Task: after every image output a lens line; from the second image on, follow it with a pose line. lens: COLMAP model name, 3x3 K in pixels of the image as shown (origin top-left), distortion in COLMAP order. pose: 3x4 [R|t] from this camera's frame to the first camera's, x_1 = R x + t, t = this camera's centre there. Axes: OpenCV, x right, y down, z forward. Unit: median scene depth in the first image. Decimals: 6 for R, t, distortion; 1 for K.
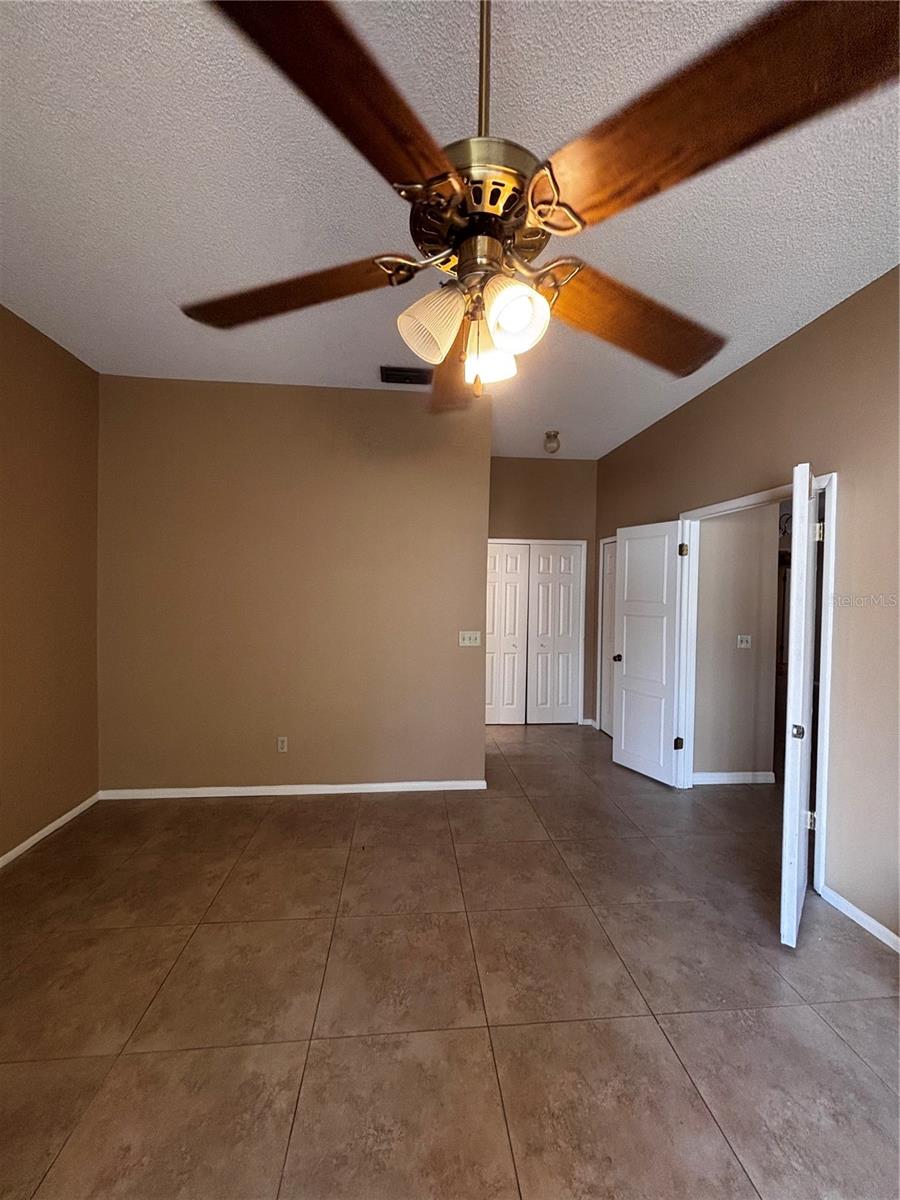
lens RADIAL K [[478.3, 0, 450.0], [0, 478.3, 600.0], [0, 0, 1]] dist [0.021568, -0.000051]
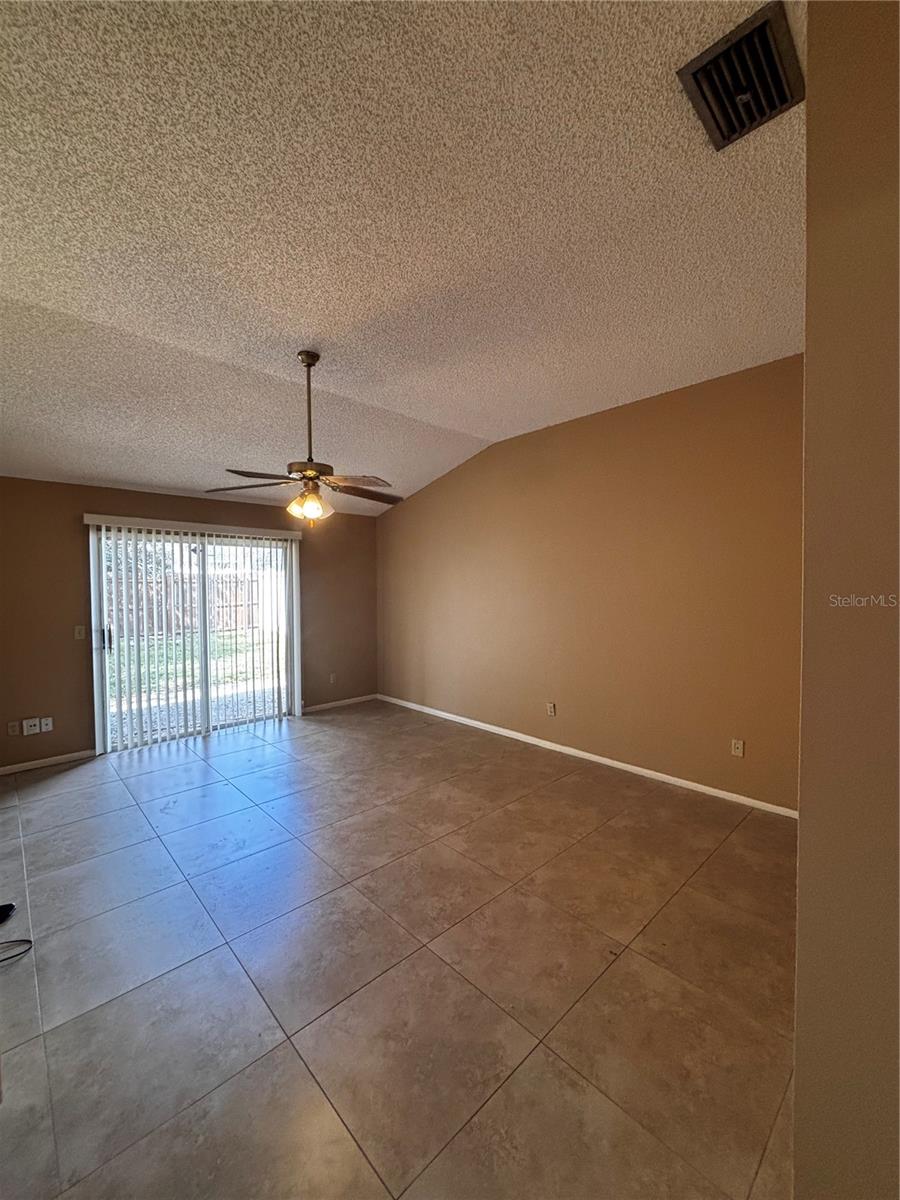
lens RADIAL K [[478.3, 0, 450.0], [0, 478.3, 600.0], [0, 0, 1]] dist [0.021568, -0.000051]
pose [[-0.783243, 0.010583, -0.621625, 0.615576], [-0.017139, 0.999108, 0.038604, -0.037218], [0.621479, 0.040891, -0.782363, 1.917298]]
